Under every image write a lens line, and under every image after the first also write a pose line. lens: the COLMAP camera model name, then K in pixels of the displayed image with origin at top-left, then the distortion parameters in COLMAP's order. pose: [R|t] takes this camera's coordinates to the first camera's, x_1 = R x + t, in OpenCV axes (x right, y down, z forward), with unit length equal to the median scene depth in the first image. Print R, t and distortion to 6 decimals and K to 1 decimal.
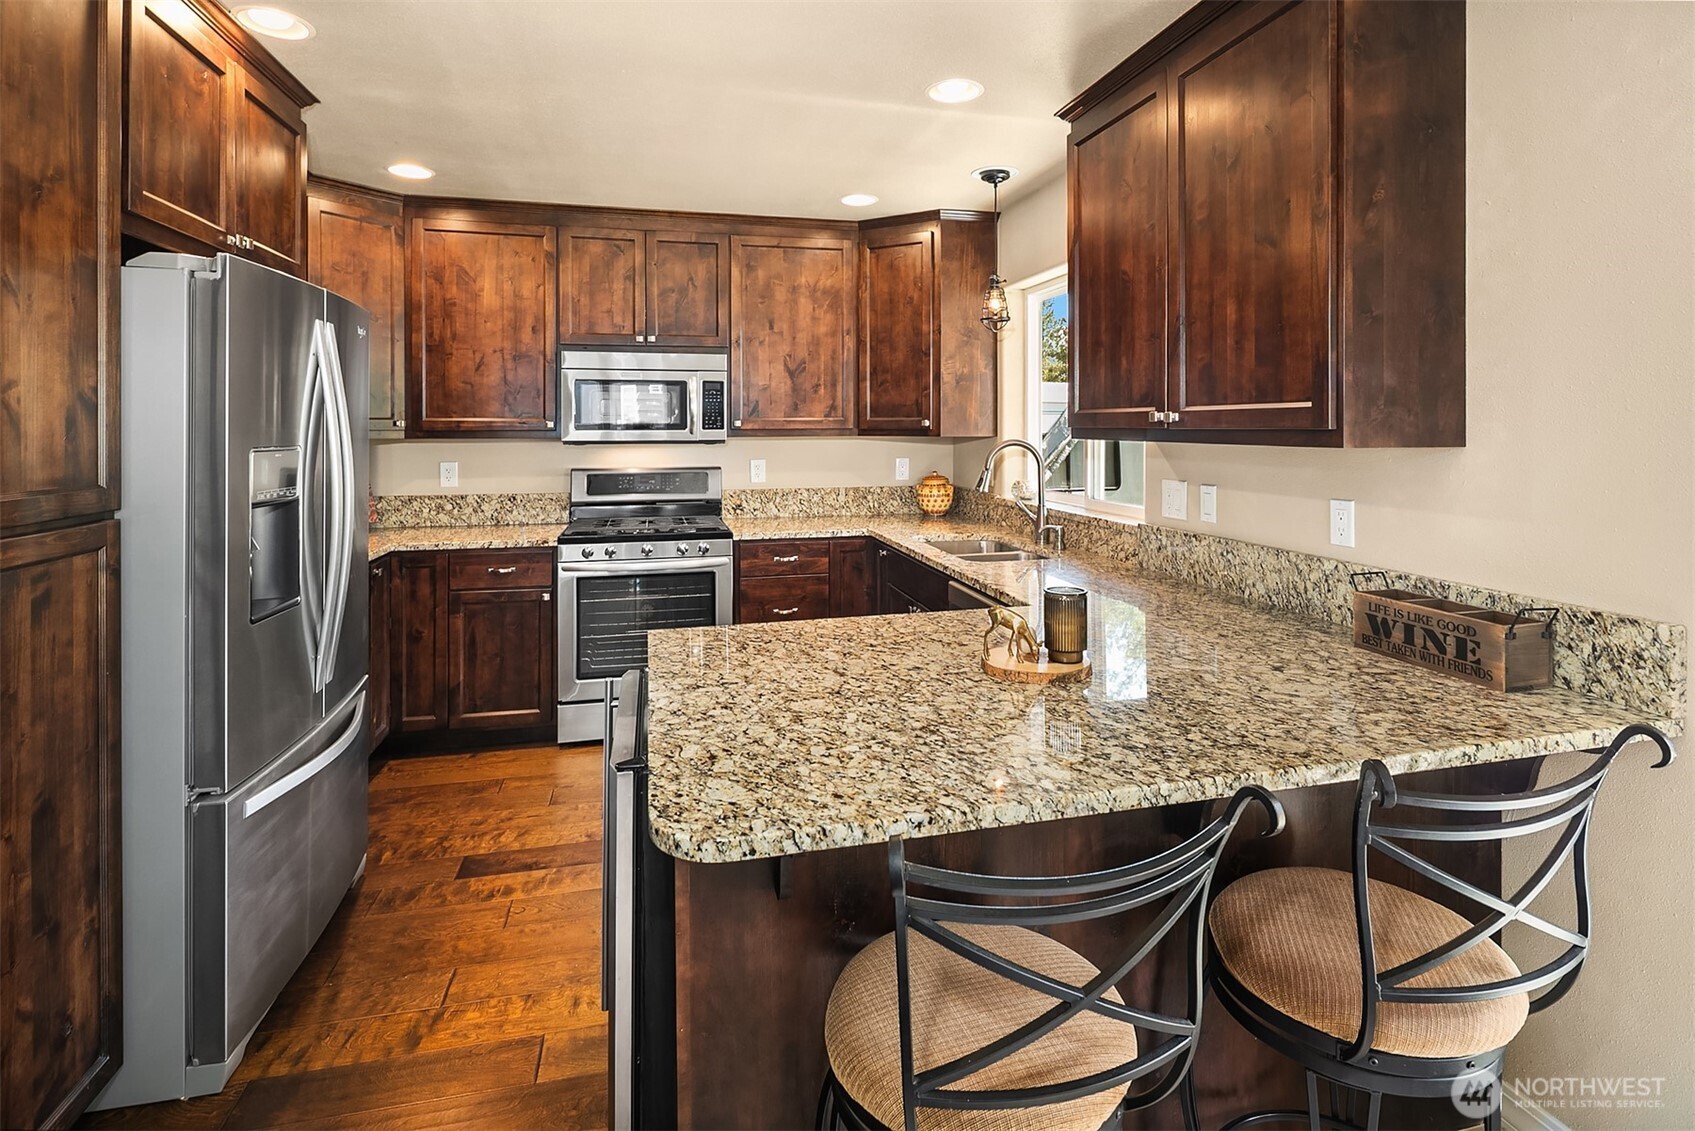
lens RADIAL K [[840.7, 0, 879.8], [0, 840.7, 429.2], [0, 0, 1]] dist [0.006672, -0.004894]
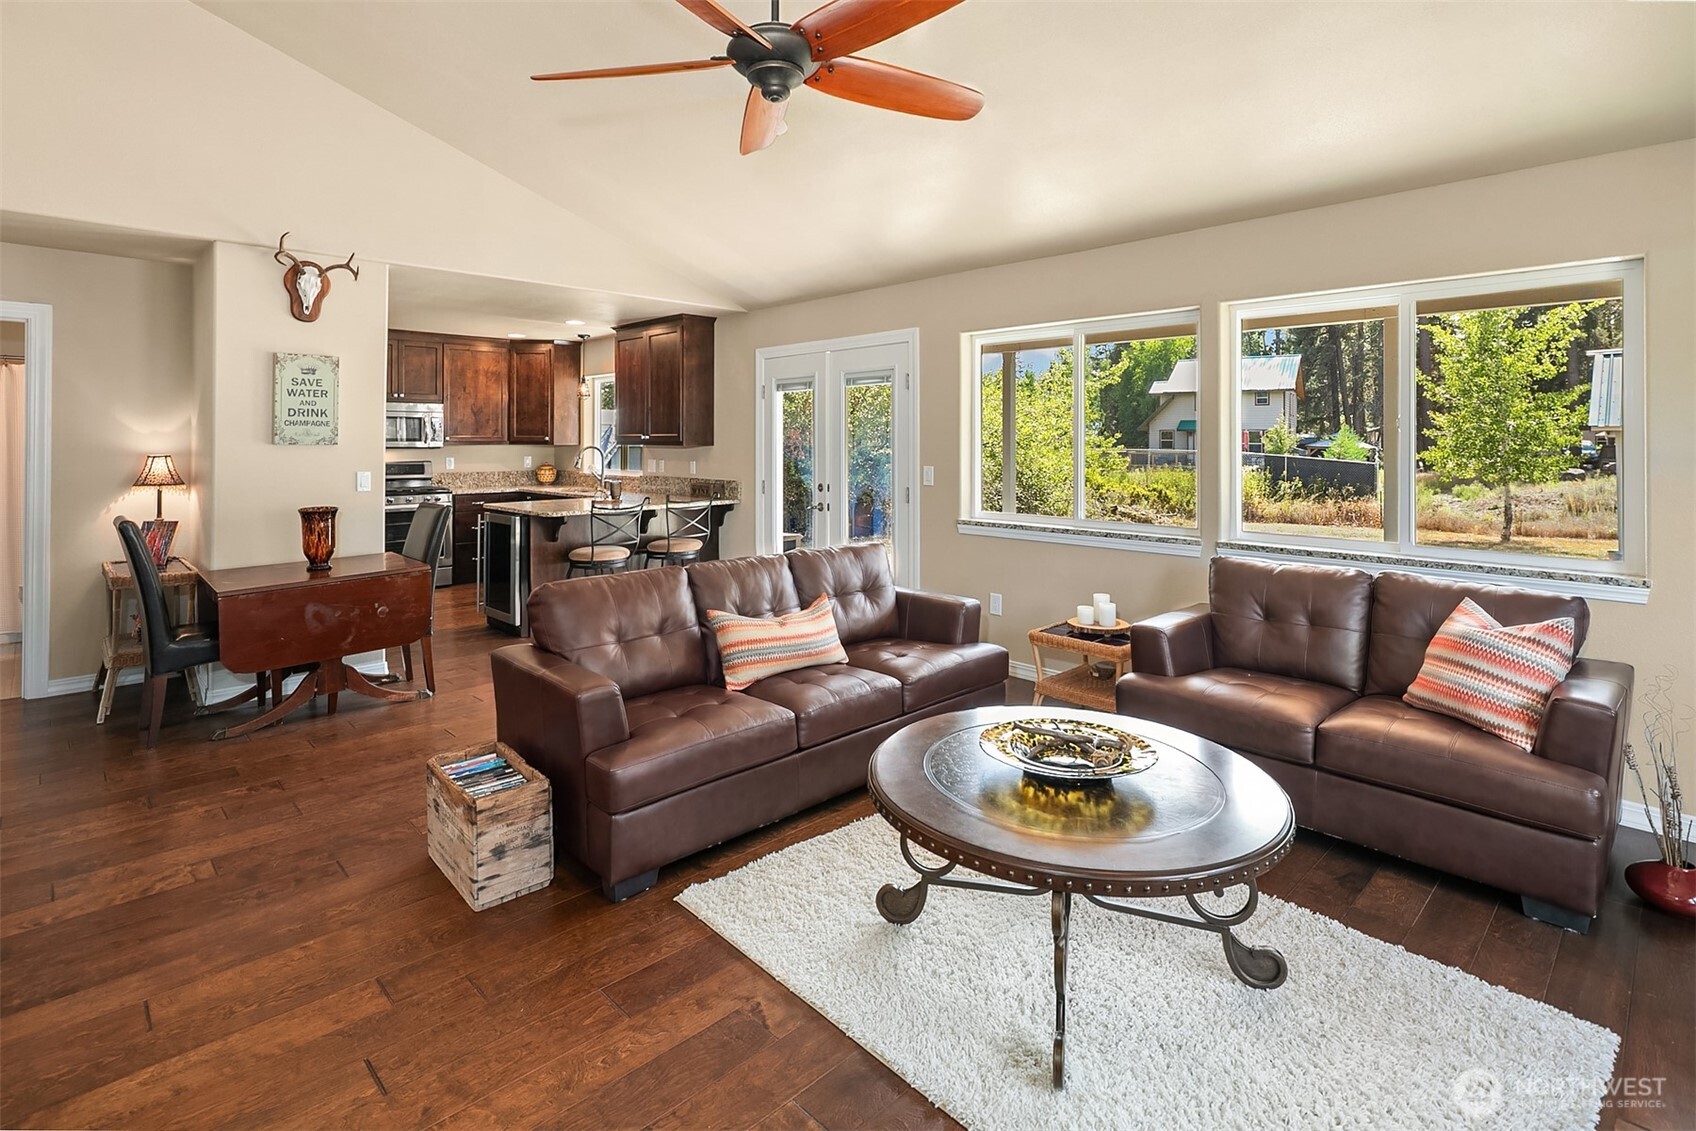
lens RADIAL K [[841.2, 0, 857.3], [0, 841.2, 442.7], [0, 0, 1]] dist [0.006672, -0.004894]
pose [[0.875981, 0.003516, 0.482332, -0.307532], [-0.003298, 0.999994, -0.001299, 0.003782], [-0.482334, -0.000453, 0.875988, -1.350880]]
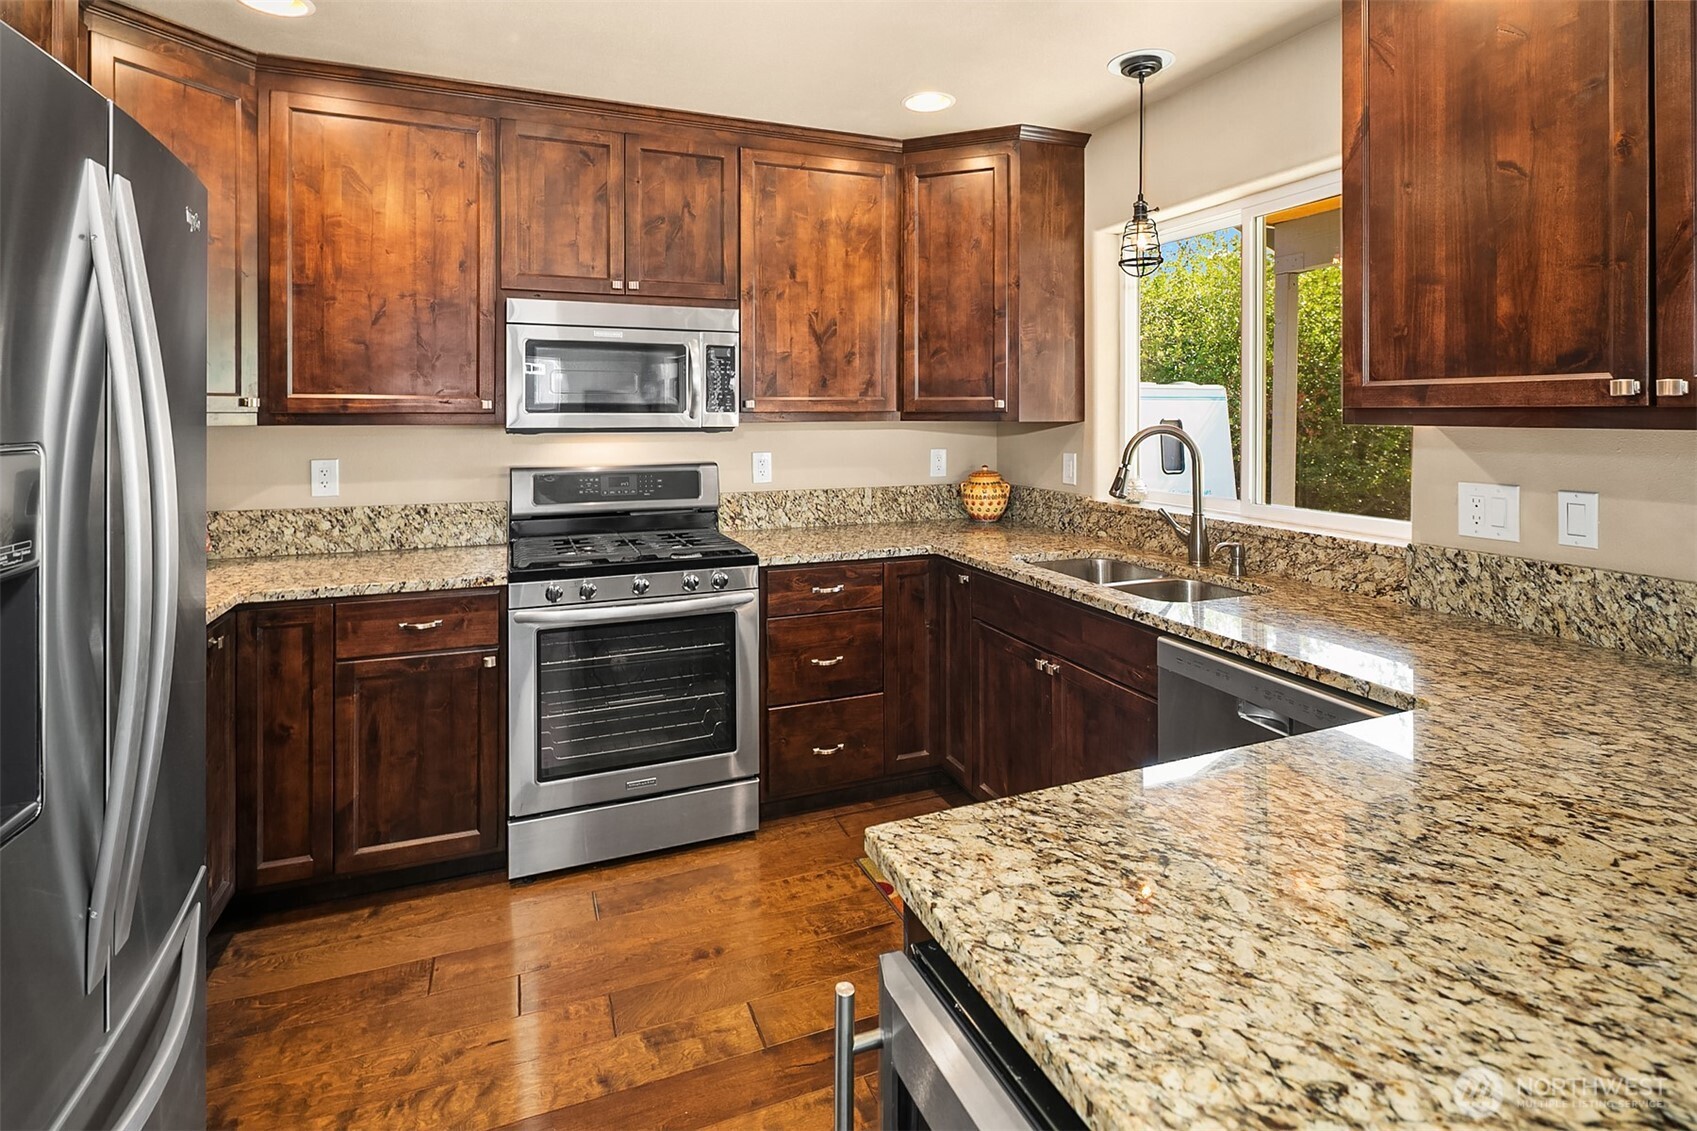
lens RADIAL K [[841.7, 0, 877.3], [0, 841.7, 414.4], [0, 0, 1]] dist [0.006672, -0.004894]
pose [[0.989971, 0.000054, 0.141270, -0.177686], [0.000182, 0.999999, -0.001656, 0.003622], [-0.141270, 0.001665, 0.989970, 0.278867]]
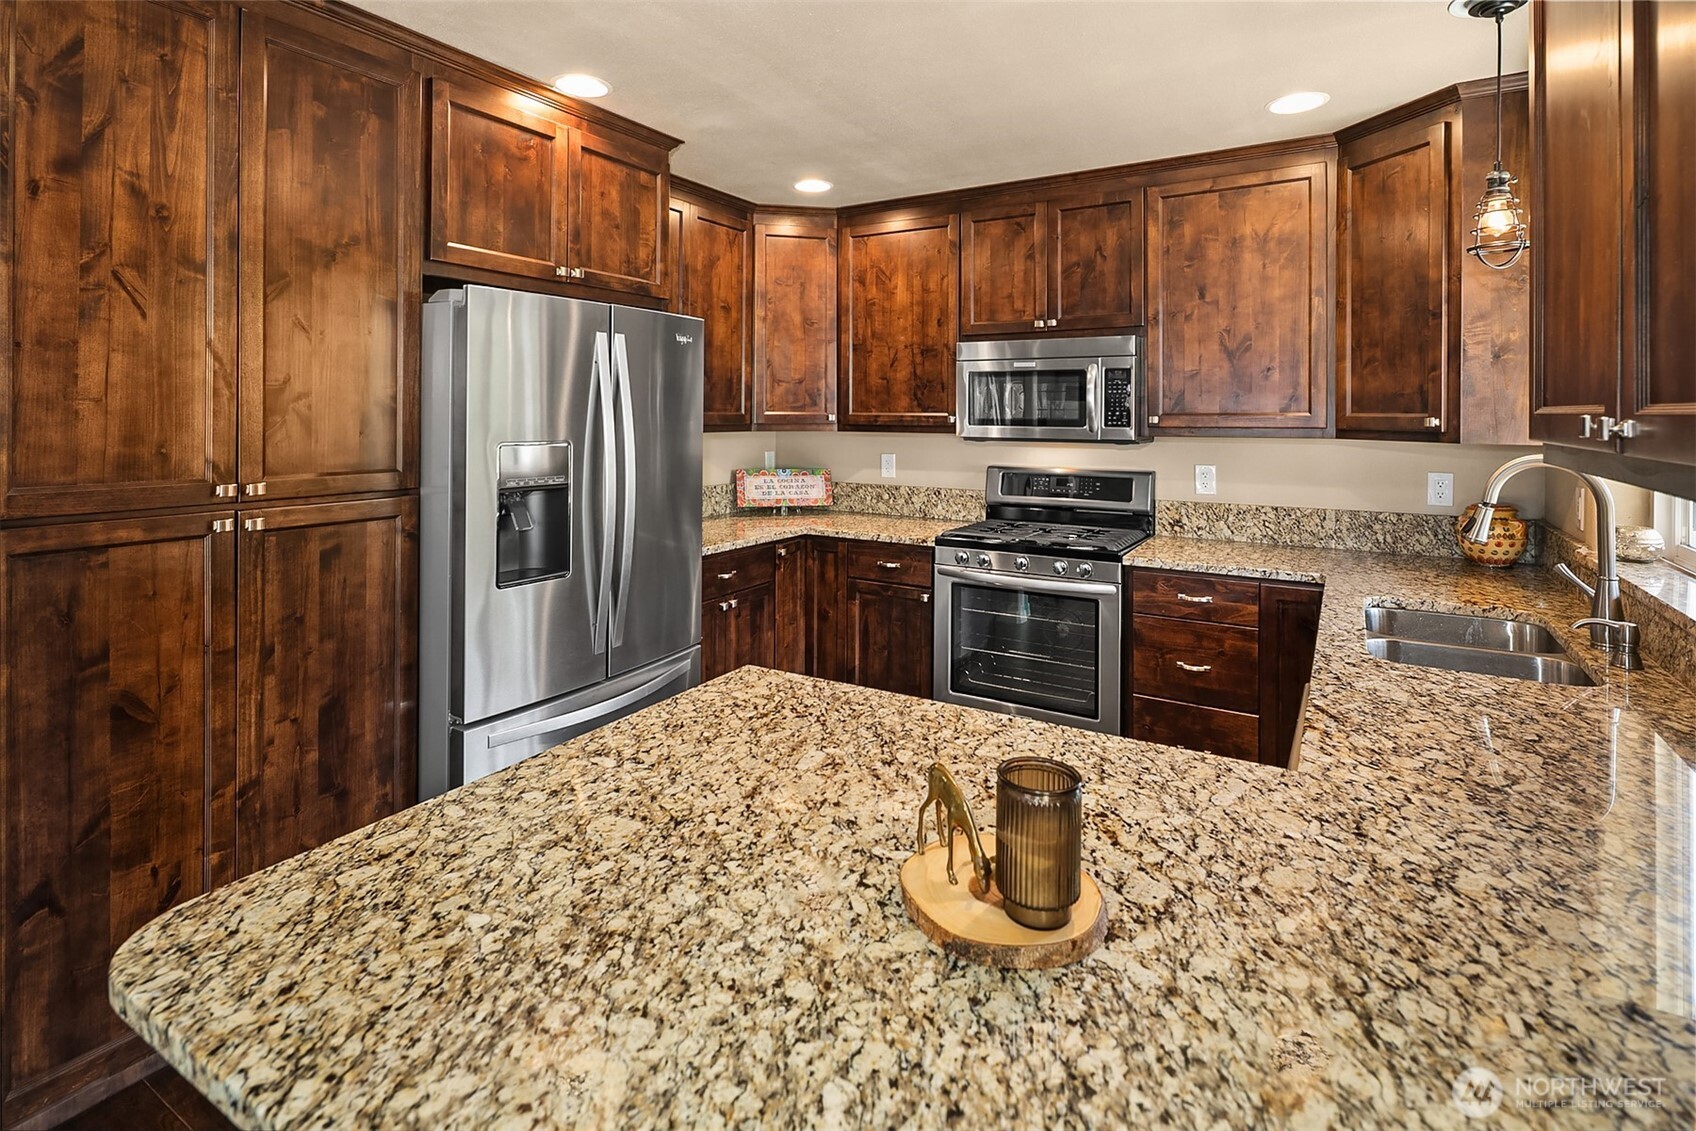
lens RADIAL K [[841.2, 0, 842.5], [0, 841.2, 413.3], [0, 0, 1]] dist [0.006672, -0.004894]
pose [[0.695052, 0.004305, -0.718946, 0.221637], [-0.006918, 0.999976, -0.000701, -0.011277], [0.718926, 0.005460, 0.695065, 0.245842]]
